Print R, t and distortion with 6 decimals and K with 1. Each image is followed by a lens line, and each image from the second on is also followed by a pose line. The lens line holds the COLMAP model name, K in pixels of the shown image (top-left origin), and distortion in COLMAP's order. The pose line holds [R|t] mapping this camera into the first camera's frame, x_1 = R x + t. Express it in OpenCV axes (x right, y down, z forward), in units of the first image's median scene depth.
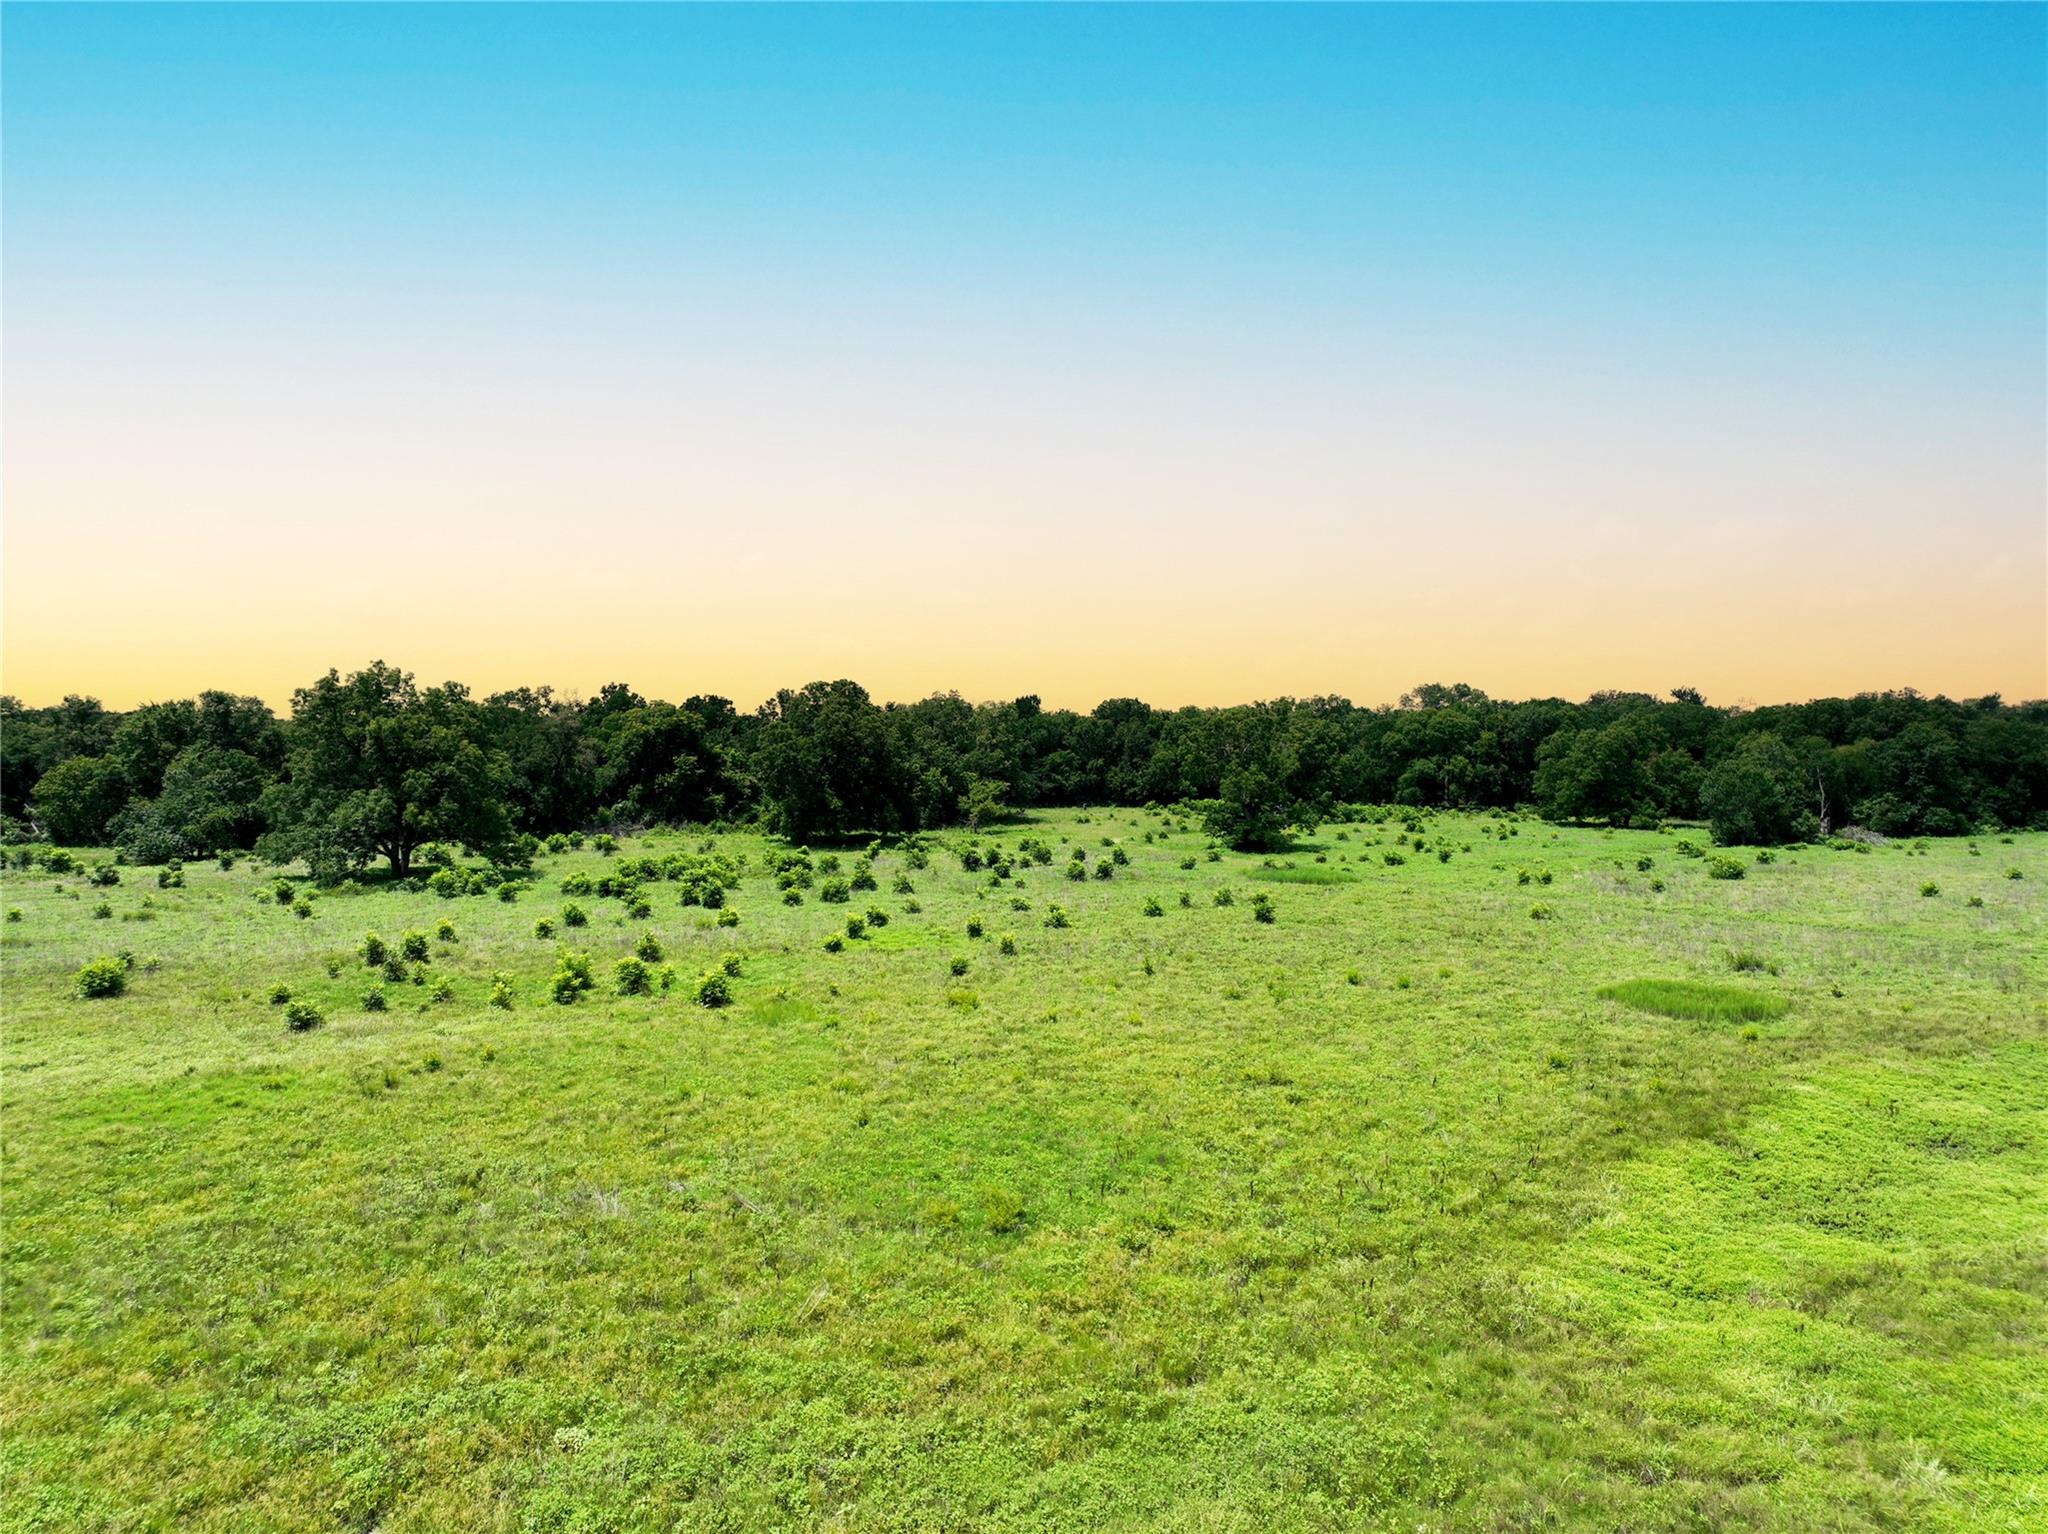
lens RADIAL K [[1447.6, 0, 1019.3], [0, 1447.6, 766.0], [0, 0, 1]] dist [-0.002254, 0.000443]
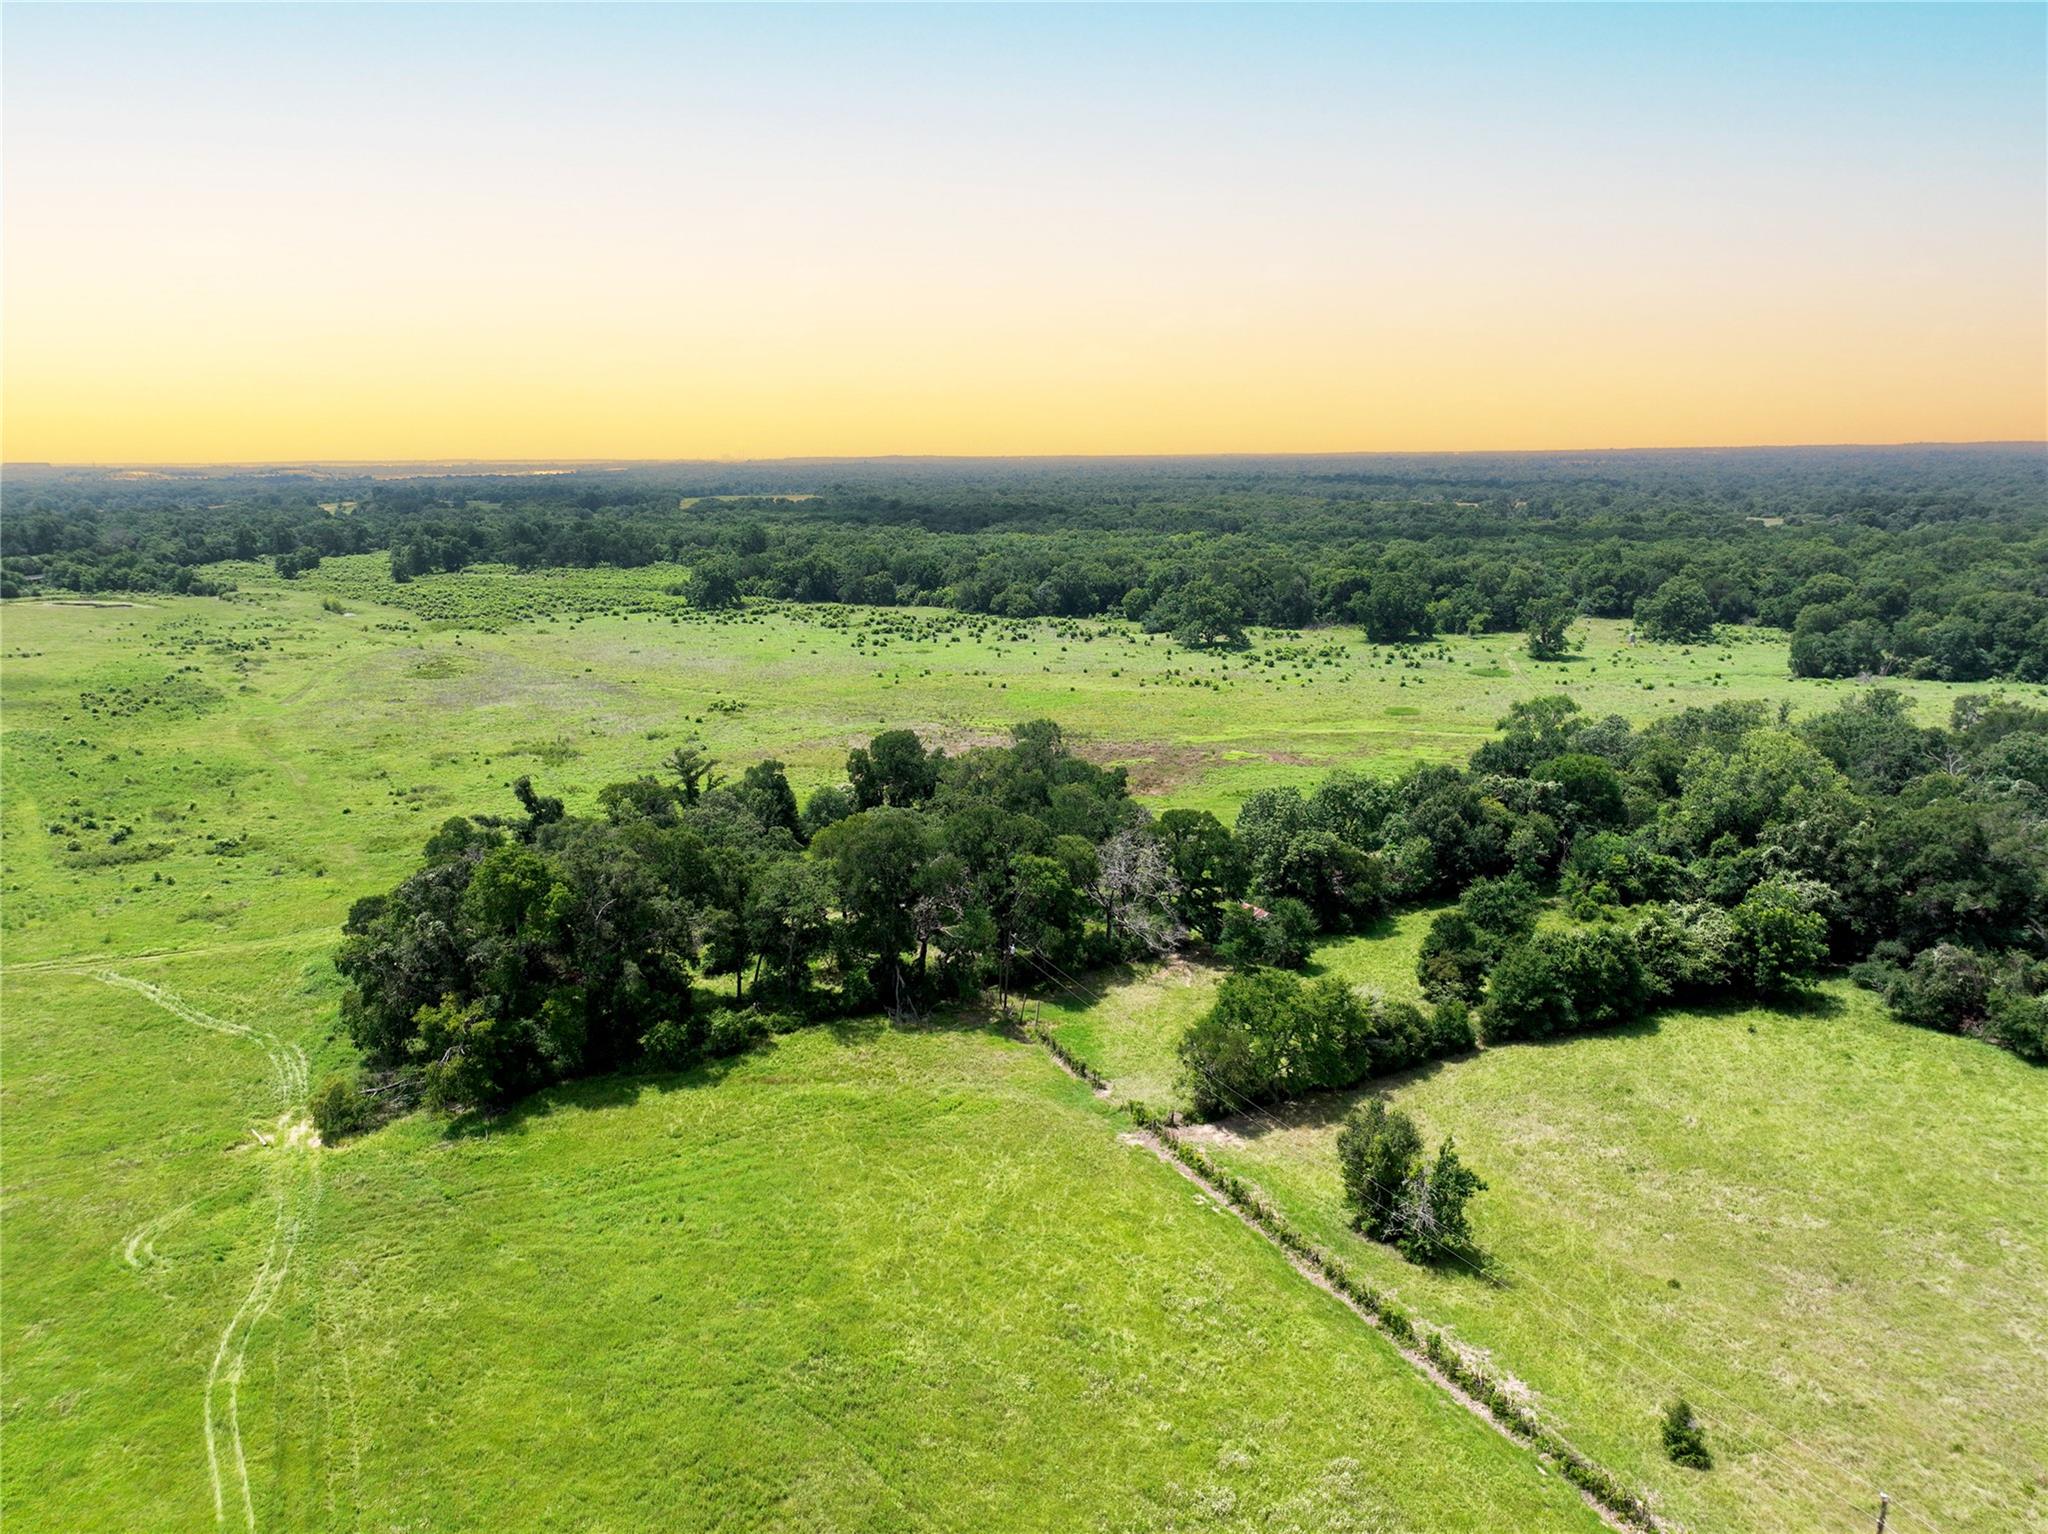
lens RADIAL K [[1447.6, 0, 1023.6], [0, 1447.6, 766.2], [0, 0, 1]] dist [-0.002254, 0.000443]
pose [[0.759024, 0.135107, -0.636890, 0.648804], [-0.003994, 0.979179, 0.202960, -0.151997], [0.651050, -0.151508, 0.743760, -0.815874]]
